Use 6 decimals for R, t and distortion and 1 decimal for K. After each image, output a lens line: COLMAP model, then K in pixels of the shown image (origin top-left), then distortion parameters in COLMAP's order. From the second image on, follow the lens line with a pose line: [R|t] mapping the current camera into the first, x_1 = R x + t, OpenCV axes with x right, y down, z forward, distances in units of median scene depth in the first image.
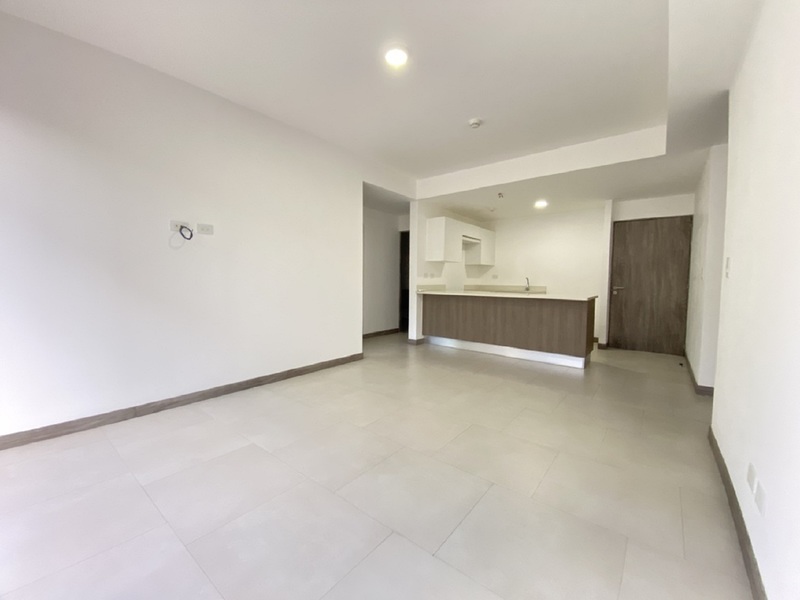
lens RADIAL K [[335.2, 0, 397.5], [0, 335.2, 300.0], [0, 0, 1]] dist [-0.027145, -0.002981]
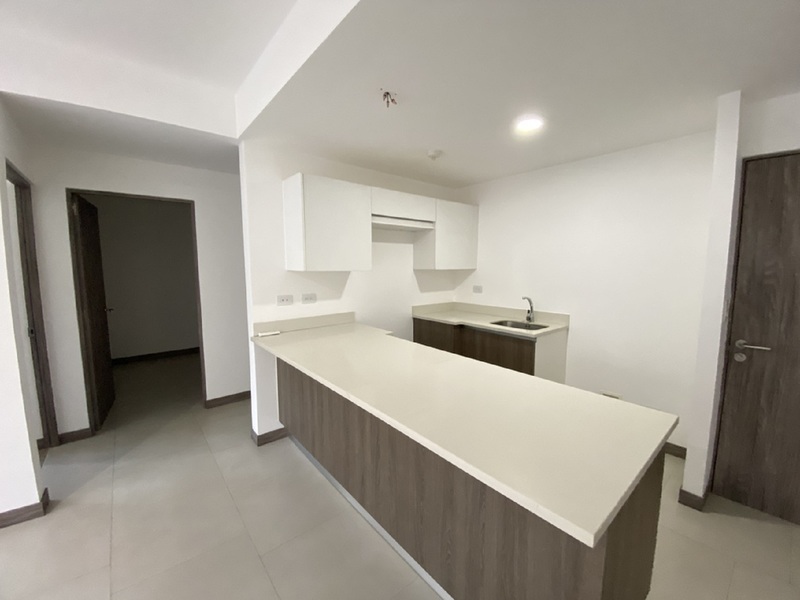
lens RADIAL K [[335.2, 0, 400.6], [0, 335.2, 299.1], [0, 0, 1]] dist [-0.027145, -0.002981]
pose [[0.981950, 0.009128, -0.188923, 0.356285], [-0.001635, 0.999207, 0.039781, -0.098785], [0.189136, -0.038754, 0.981186, 0.581412]]
